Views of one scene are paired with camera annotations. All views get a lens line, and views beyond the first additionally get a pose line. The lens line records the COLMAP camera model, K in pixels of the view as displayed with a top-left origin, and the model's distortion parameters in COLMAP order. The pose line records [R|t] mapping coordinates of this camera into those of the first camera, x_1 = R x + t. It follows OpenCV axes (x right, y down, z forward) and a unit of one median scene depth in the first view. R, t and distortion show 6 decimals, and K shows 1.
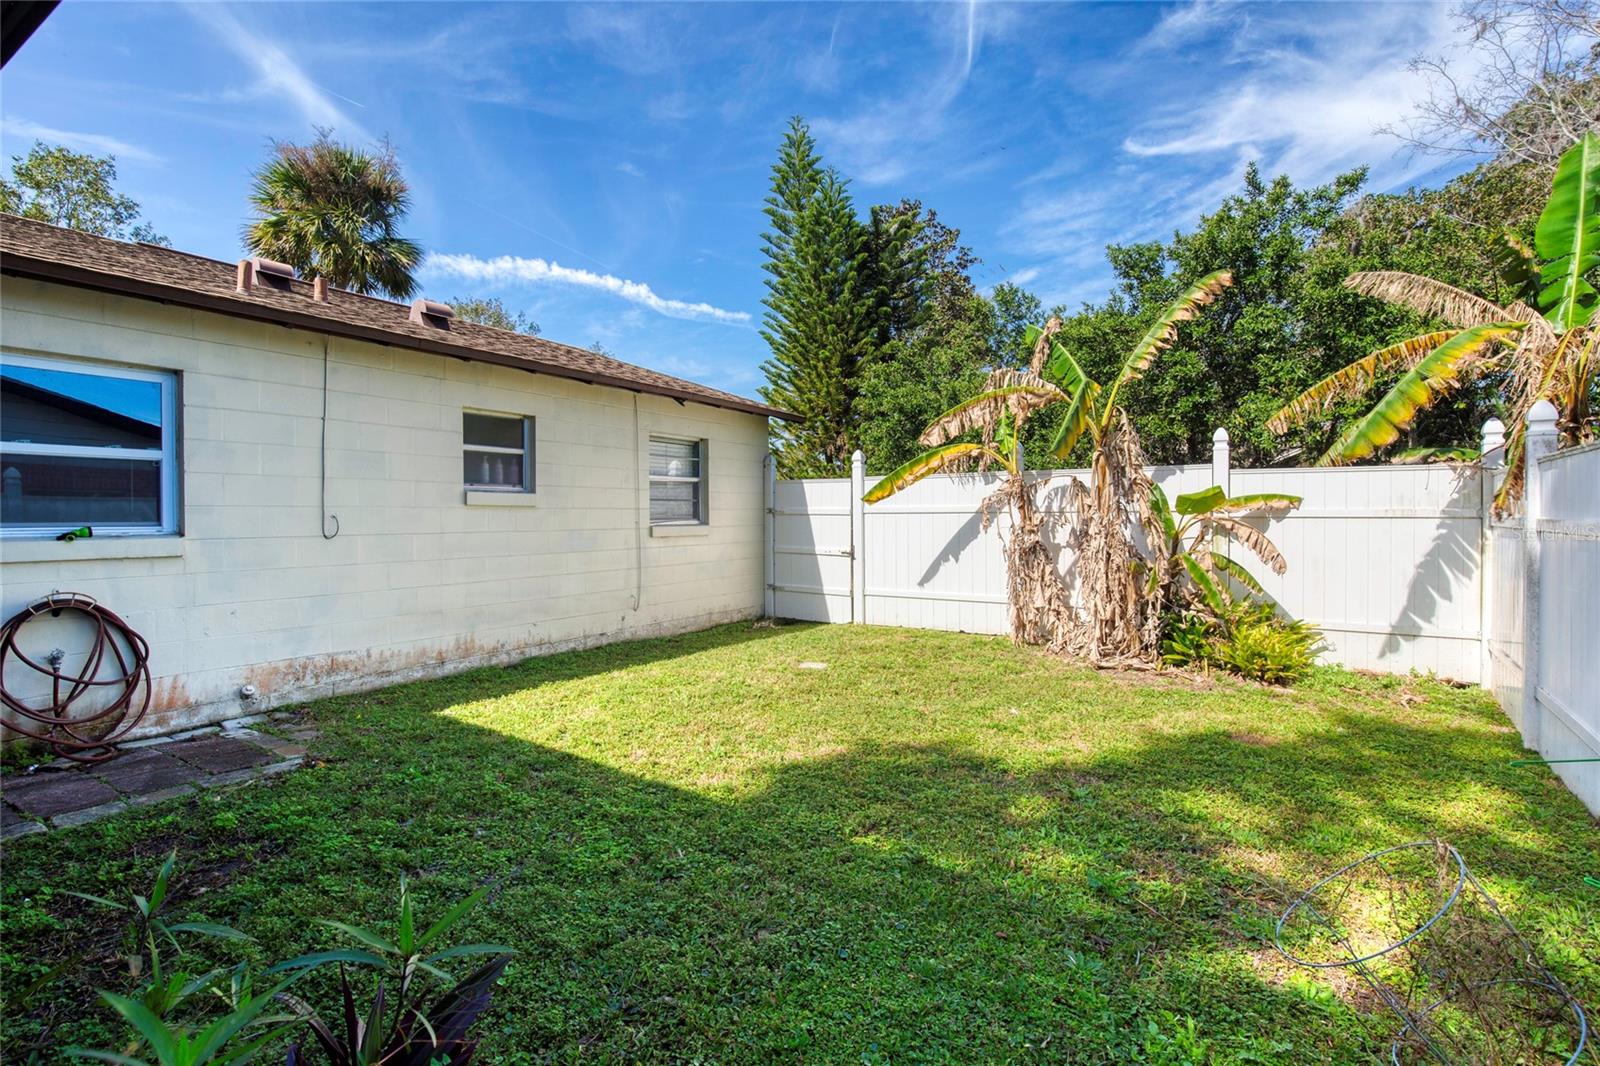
lens RADIAL K [[727.7, 0, 774.6], [0, 727.7, 525.0], [0, 0, 1]] dist [-0.029787, 0.000111]
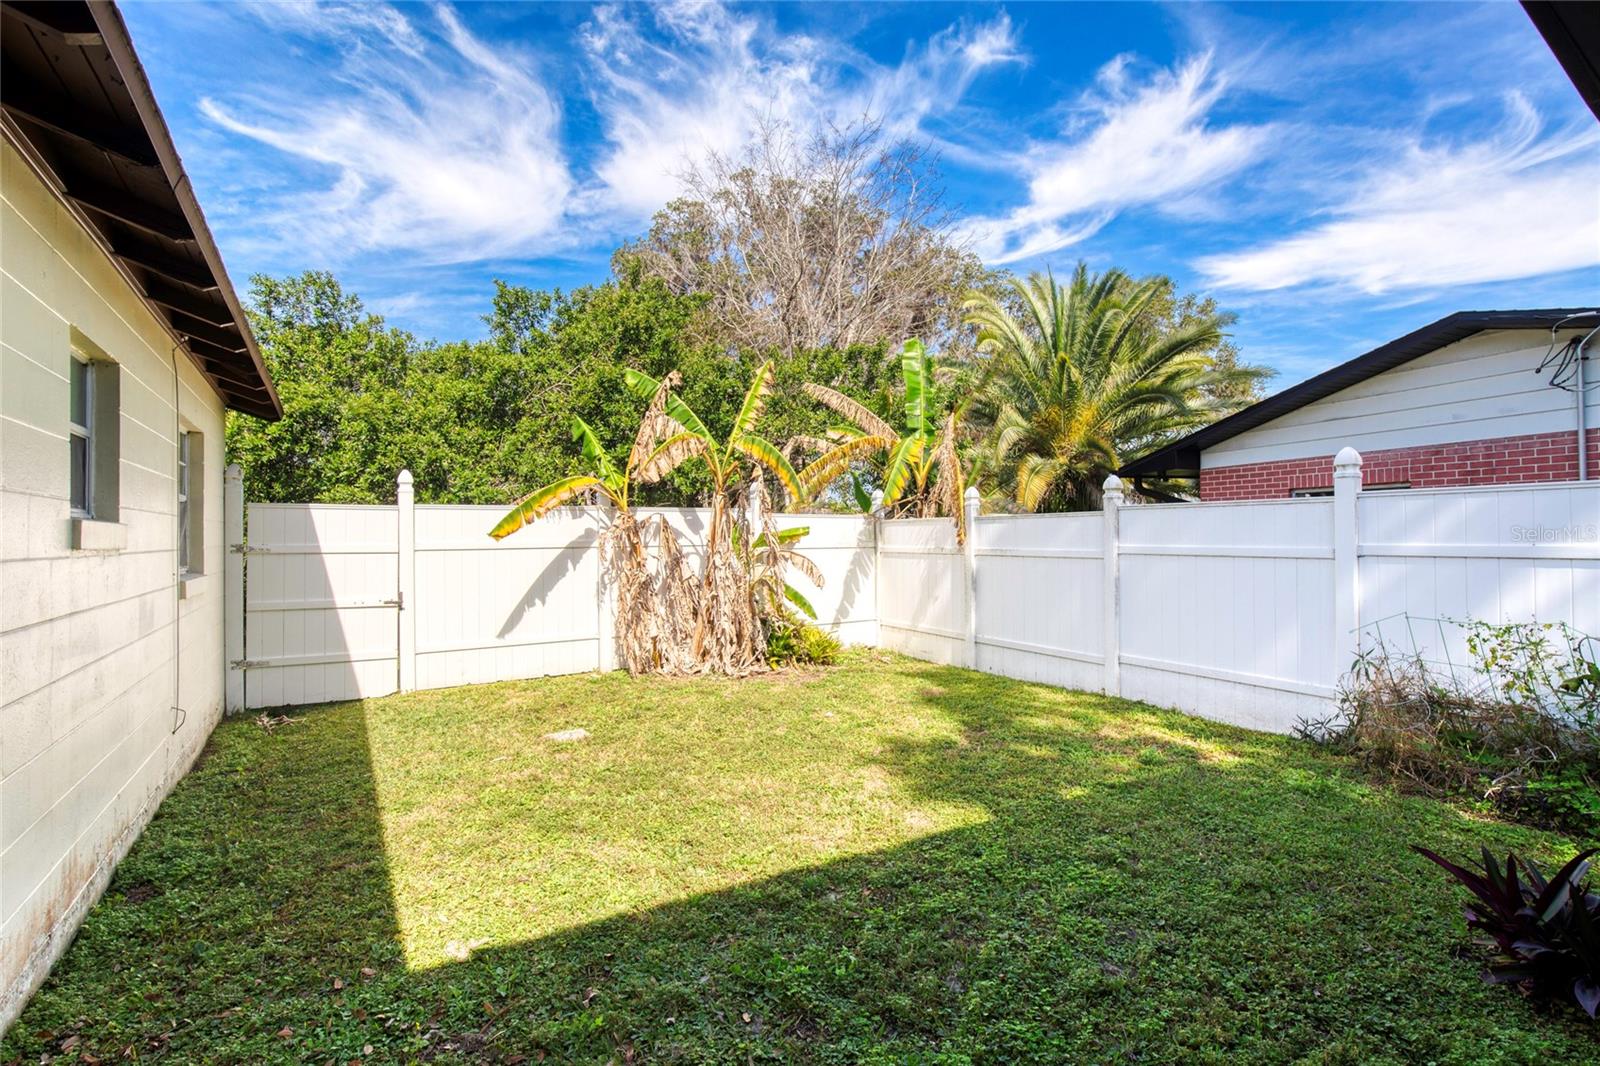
lens RADIAL K [[741.7, 0, 800.0], [0, 741.7, 533.0], [0, 0, 1]] dist [0.000027, -0.000038]
pose [[0.408839, 0.004702, 0.912594, -0.513452], [0.018346, 0.999742, -0.013371, -0.018732], [-0.912422, 0.022209, 0.408648, 0.335204]]
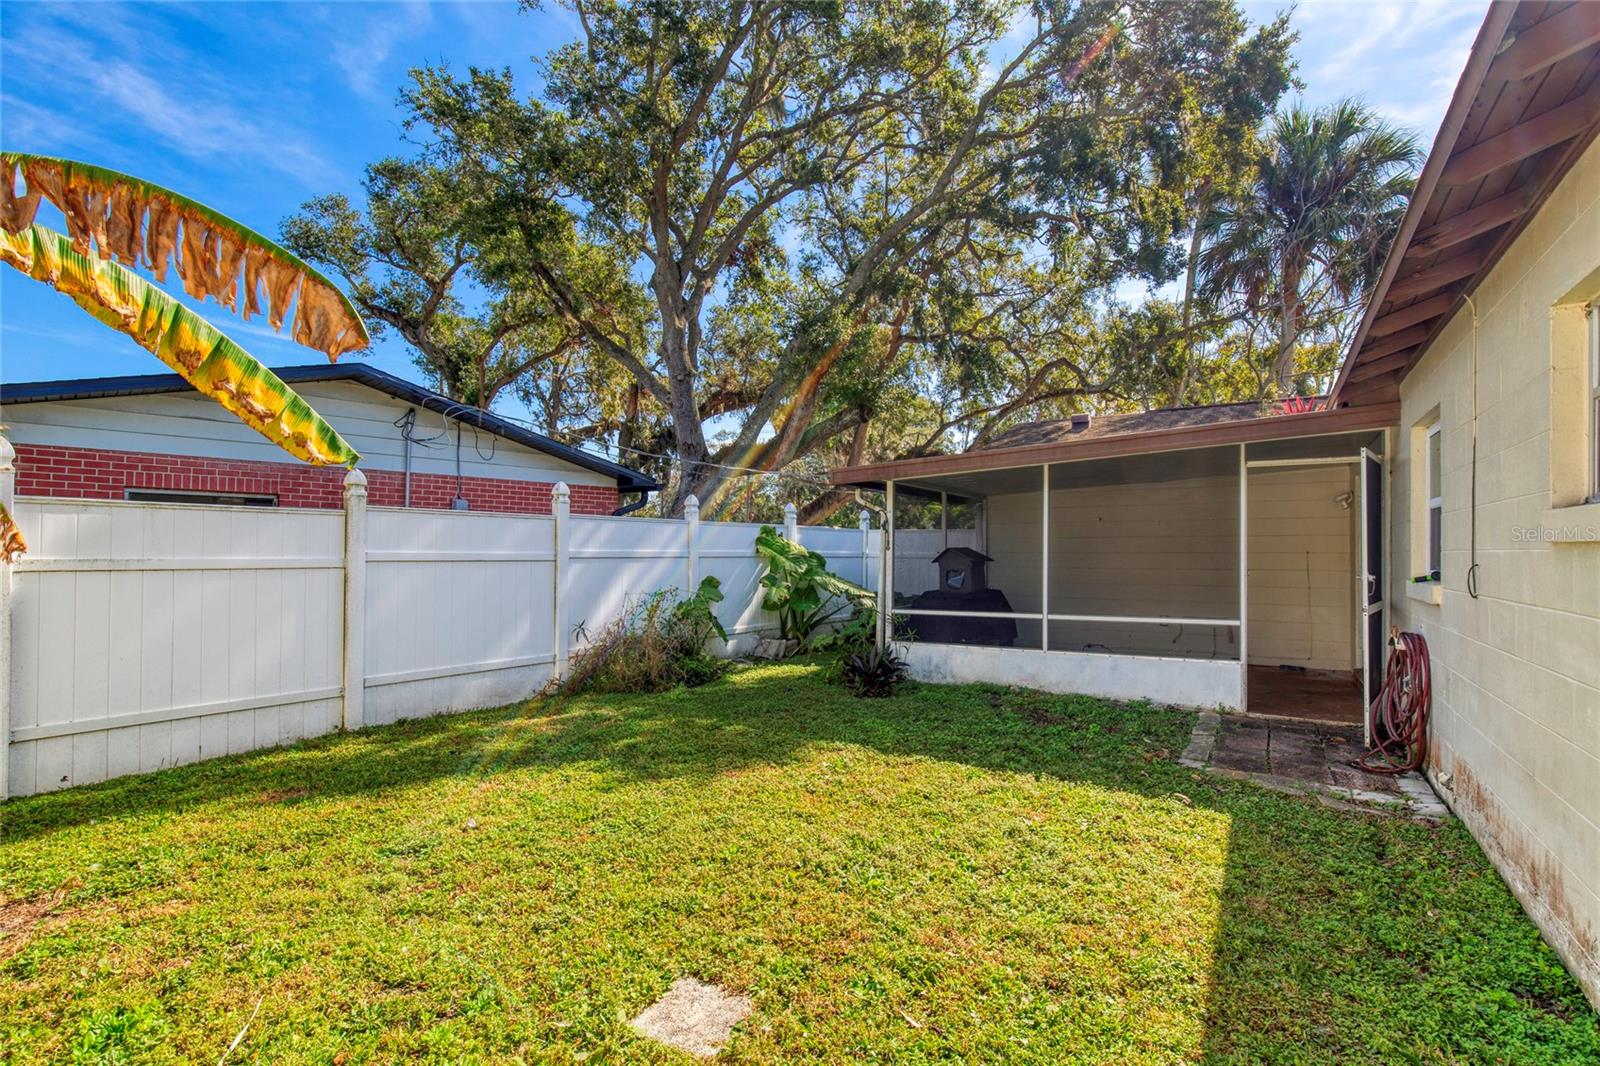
lens RADIAL K [[741.7, 0, 800.0], [0, 741.7, 533.0], [0, 0, 1]] dist [0.000027, -0.000038]
pose [[-0.999216, -0.001100, -0.039563, 0.016955], [-0.000738, 0.999958, -0.009171, -0.020614], [0.039572, -0.009135, -0.999175, 1.098182]]
